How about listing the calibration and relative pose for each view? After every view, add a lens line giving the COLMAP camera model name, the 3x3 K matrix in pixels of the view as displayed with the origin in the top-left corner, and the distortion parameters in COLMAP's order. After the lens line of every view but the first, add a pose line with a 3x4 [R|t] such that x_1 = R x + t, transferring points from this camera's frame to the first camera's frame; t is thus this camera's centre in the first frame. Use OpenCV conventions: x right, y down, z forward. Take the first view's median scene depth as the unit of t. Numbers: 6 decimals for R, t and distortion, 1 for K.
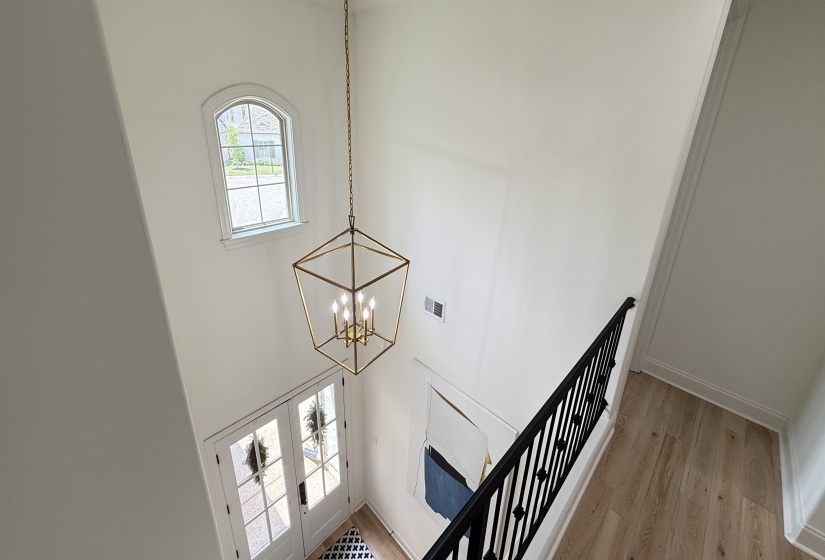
lens RADIAL K [[339.9, 0, 413.2], [0, 339.9, 224.7], [0, 0, 1]] dist [-0.000250, 0.000212]
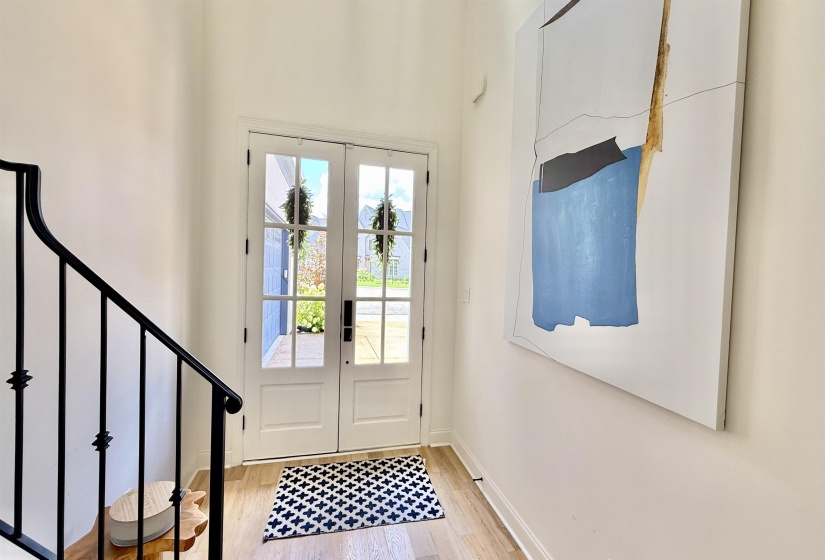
lens RADIAL K [[332.6, 0, 412.5], [0, 332.6, 272.4], [0, 0, 1]] dist [-0.001704, -0.000217]
pose [[0.859708, 0.007958, -0.510723, 0.121208], [-0.159859, 0.953841, -0.254229, 0.839263], [0.485126, 0.300207, 0.821297, 0.485604]]
